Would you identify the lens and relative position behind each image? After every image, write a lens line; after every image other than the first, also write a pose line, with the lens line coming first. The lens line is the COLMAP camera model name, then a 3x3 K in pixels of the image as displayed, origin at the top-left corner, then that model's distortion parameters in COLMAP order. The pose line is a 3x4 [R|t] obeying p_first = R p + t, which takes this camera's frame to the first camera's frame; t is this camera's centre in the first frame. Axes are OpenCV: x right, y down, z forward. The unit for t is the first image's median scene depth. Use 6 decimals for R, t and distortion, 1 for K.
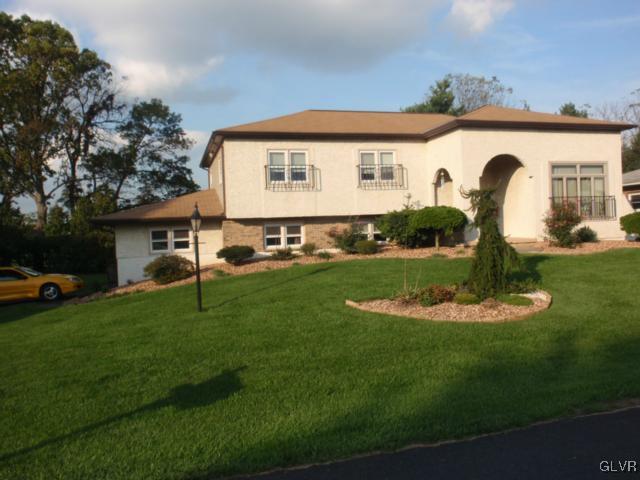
lens RADIAL K [[524.4, 0, 320.0], [0, 524.4, 240.0], [0, 0, 1]] dist [-0.045691, 0.009623]
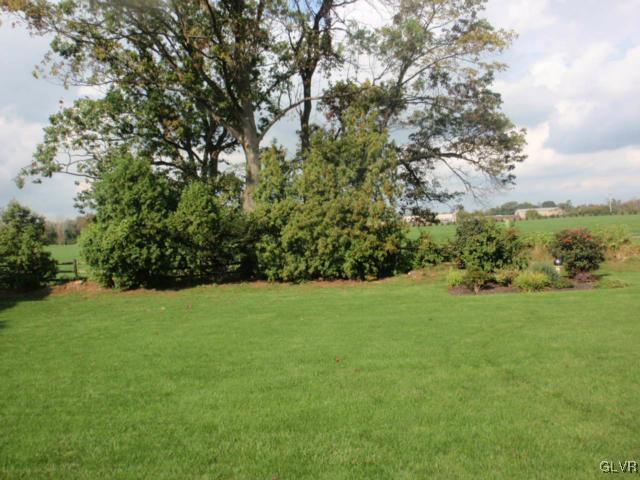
lens RADIAL K [[524.4, 0, 320.0], [0, 524.4, 240.0], [0, 0, 1]] dist [-0.045691, 0.009623]
pose [[0.903315, -0.004495, -0.428954, -0.193293], [0.013582, 0.999743, 0.018125, 0.010264], [0.428762, -0.022199, 0.903145, 0.427861]]
